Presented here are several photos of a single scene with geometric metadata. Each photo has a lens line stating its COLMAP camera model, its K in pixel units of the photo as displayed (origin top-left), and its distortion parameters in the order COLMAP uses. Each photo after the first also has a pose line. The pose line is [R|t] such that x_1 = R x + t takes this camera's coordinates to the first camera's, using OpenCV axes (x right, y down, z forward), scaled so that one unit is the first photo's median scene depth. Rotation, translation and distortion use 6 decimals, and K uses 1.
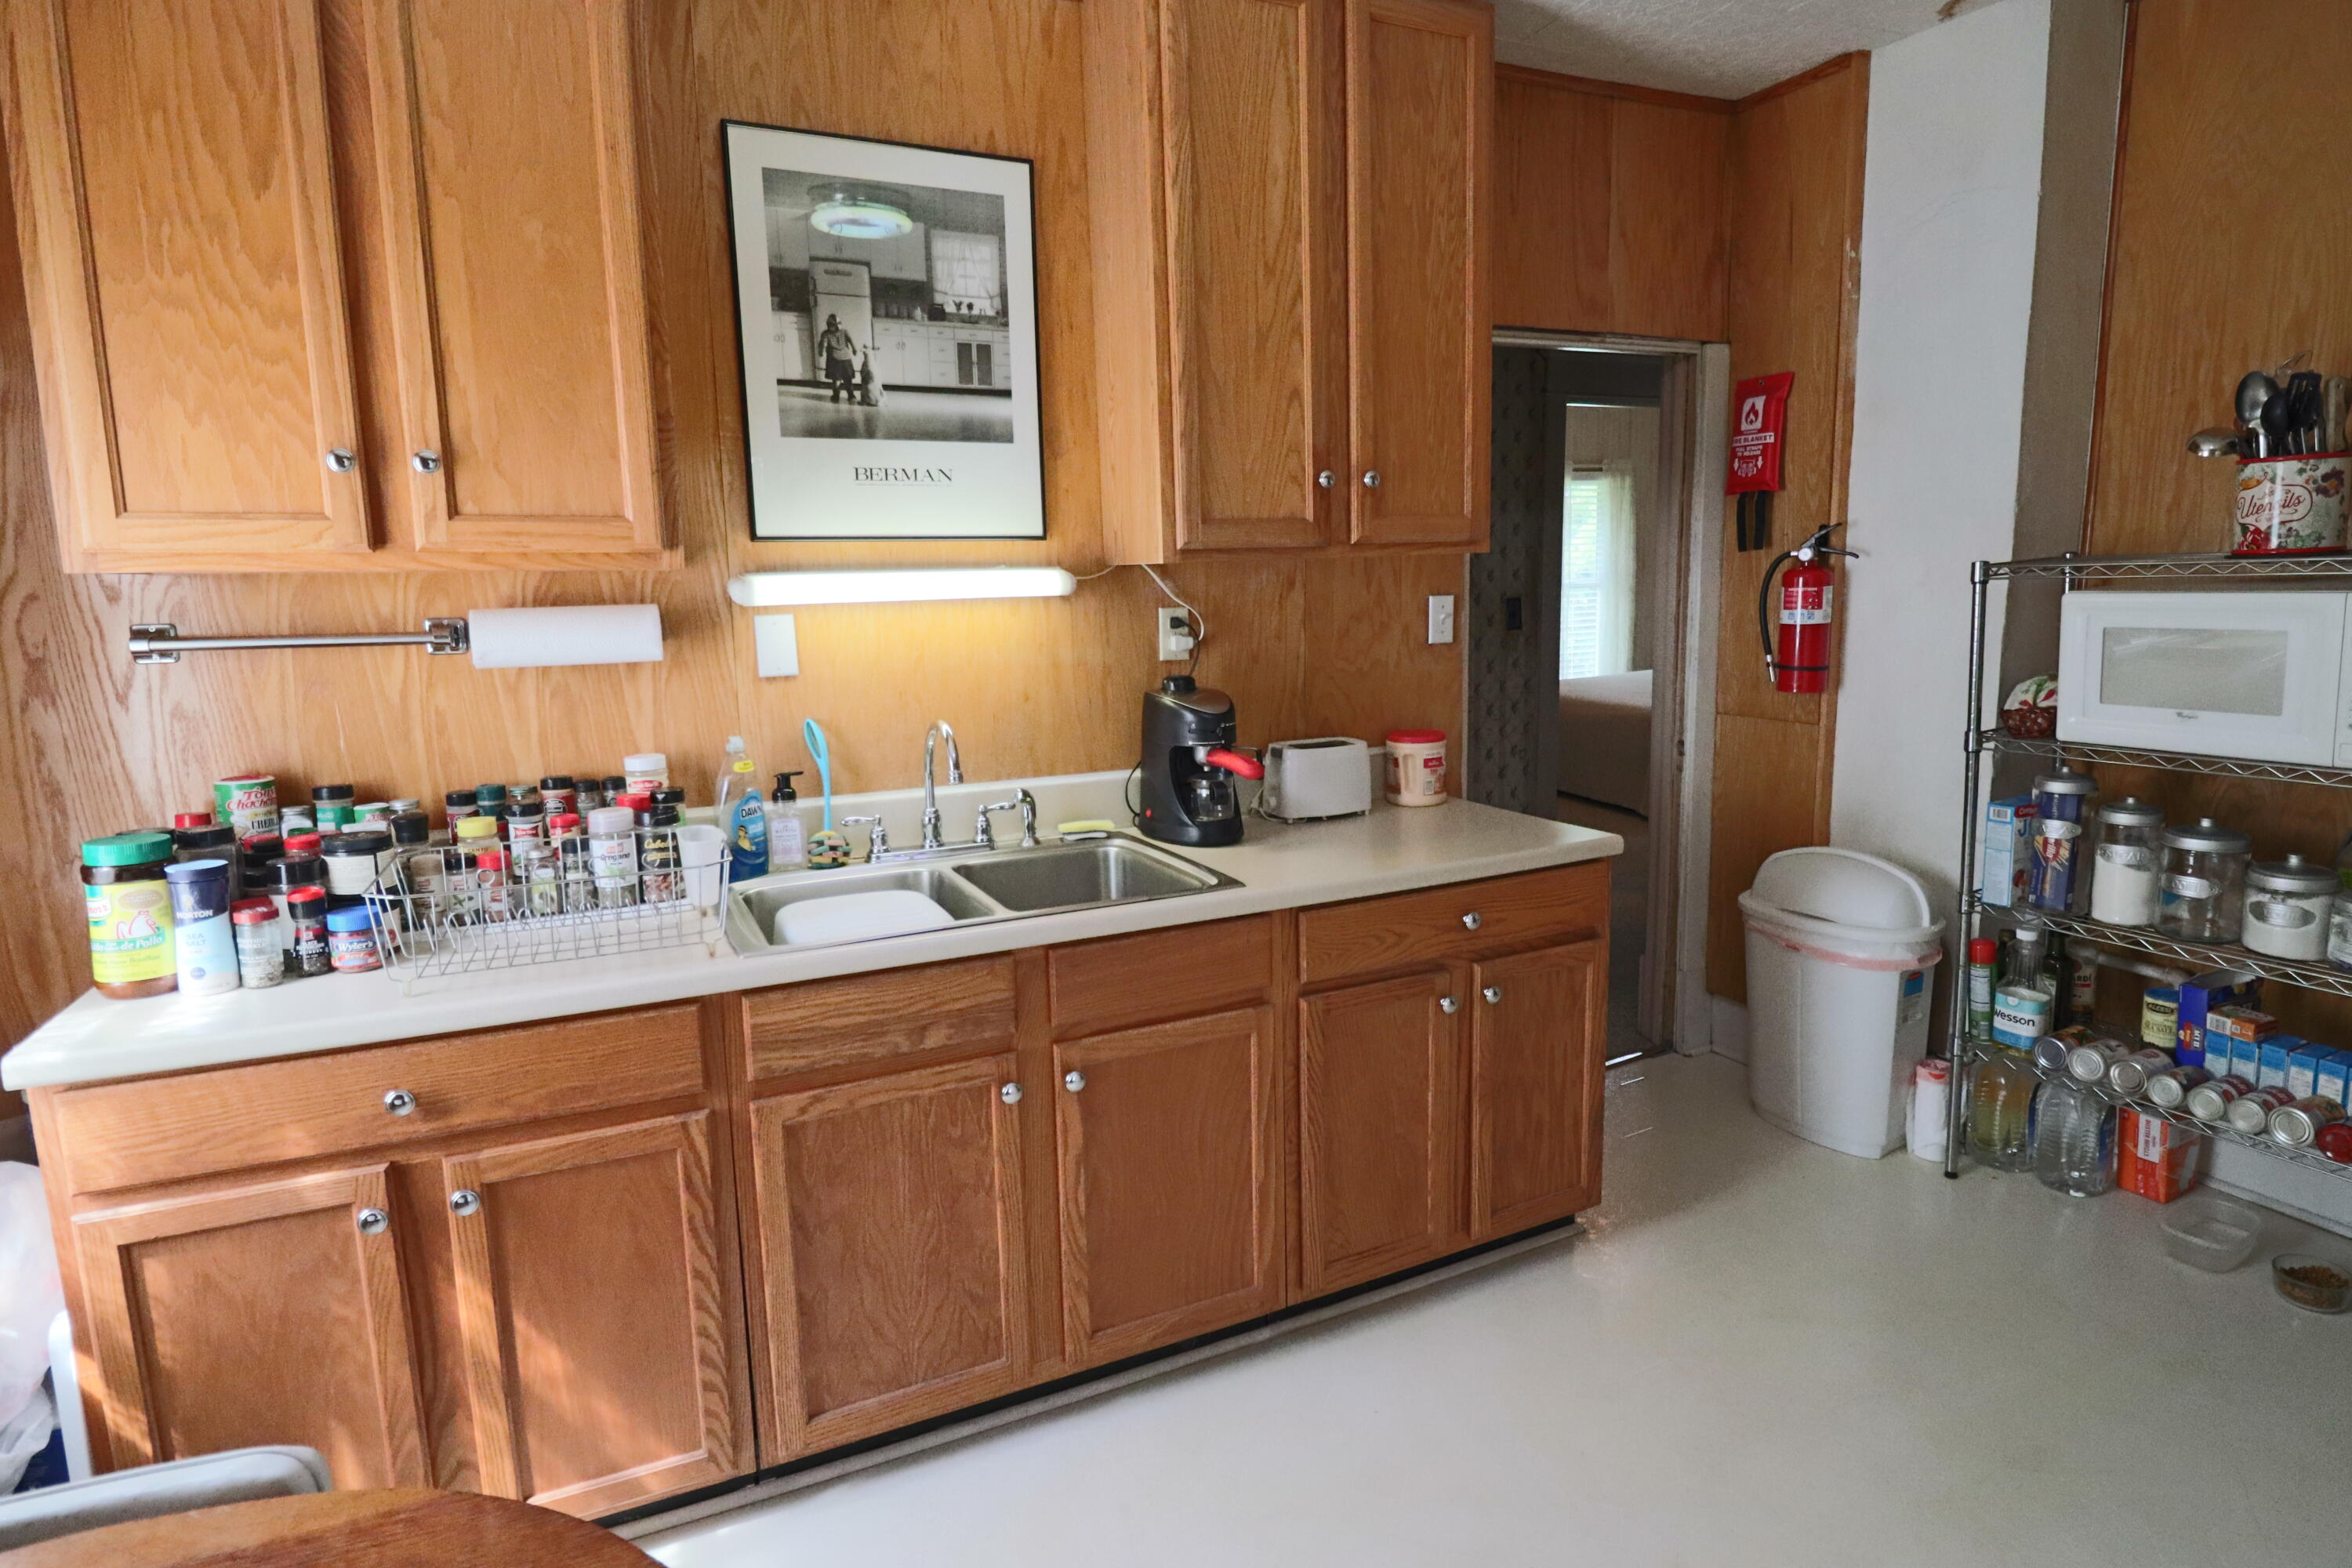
lens RADIAL K [[1252.7, 0, 1196.4], [0, 1252.7, 782.2], [0, 0, 1]] dist [0.002056, -0.016241]
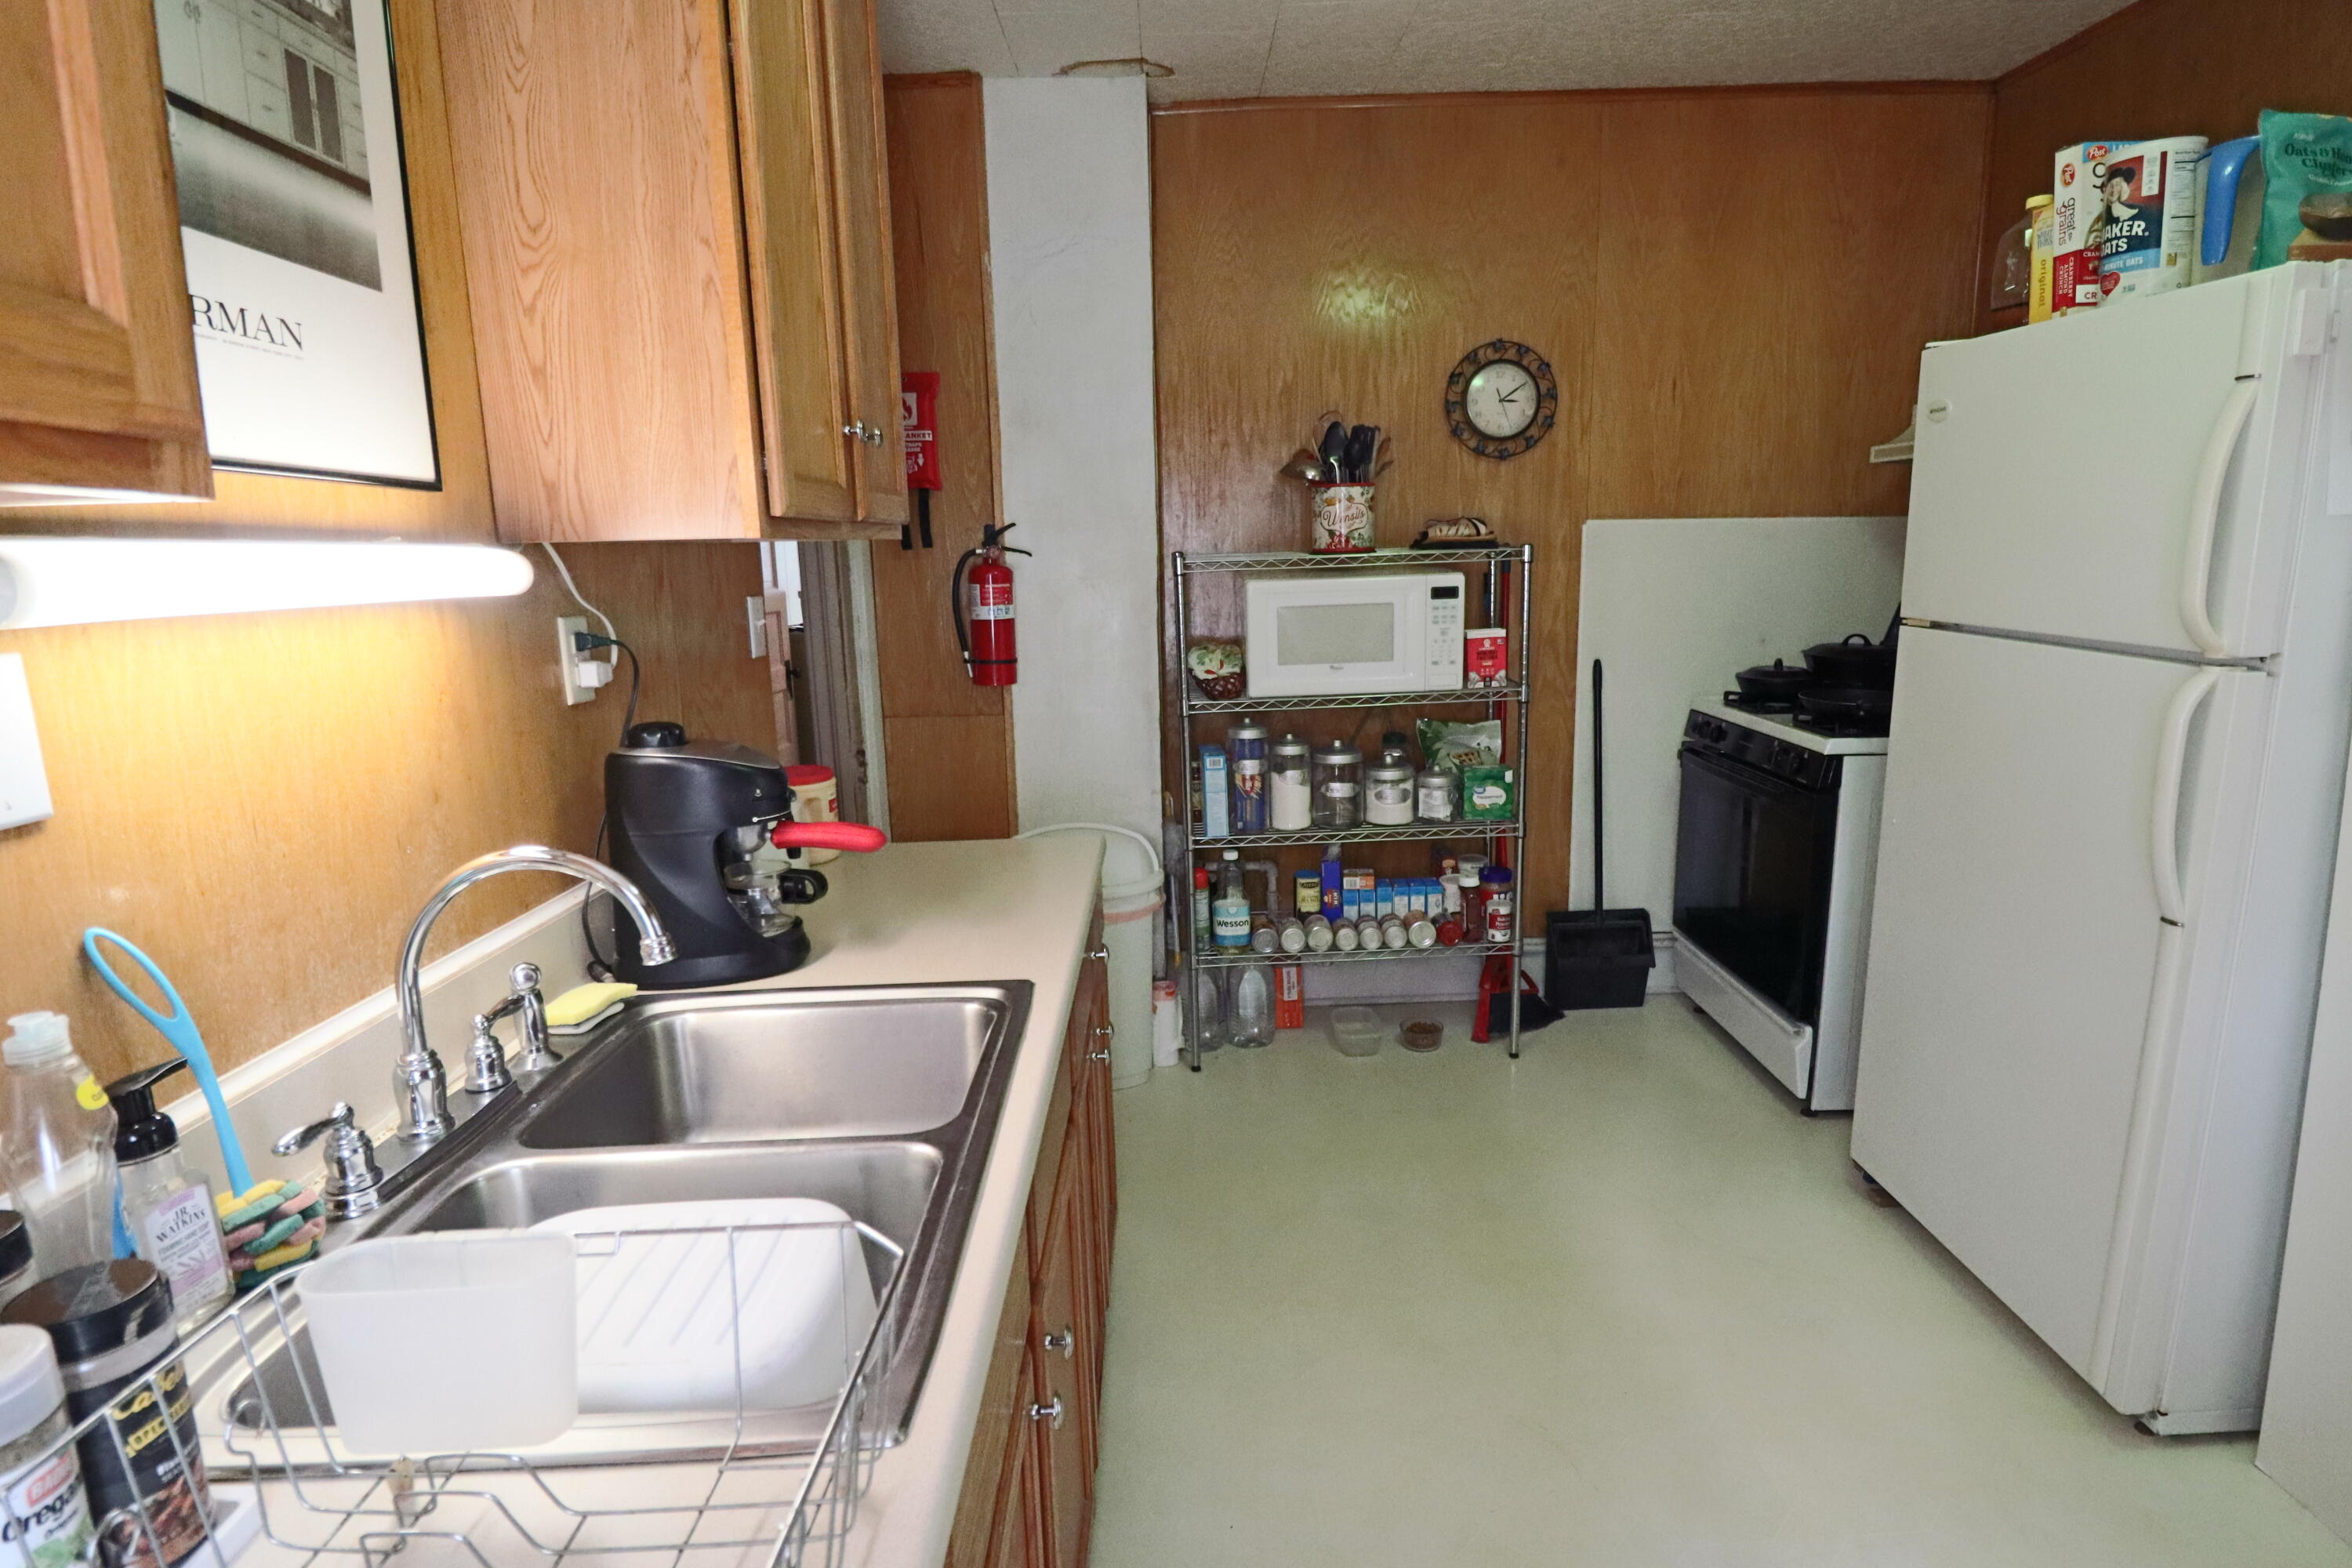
lens RADIAL K [[1252.7, 0, 1196.4], [0, 1252.7, 782.2], [0, 0, 1]] dist [0.002056, -0.016241]
pose [[0.394566, -0.147755, 0.906910, -0.498502], [0.165139, 0.982319, 0.088194, -0.069670], [-0.903907, 0.114968, 0.411990, 0.528496]]
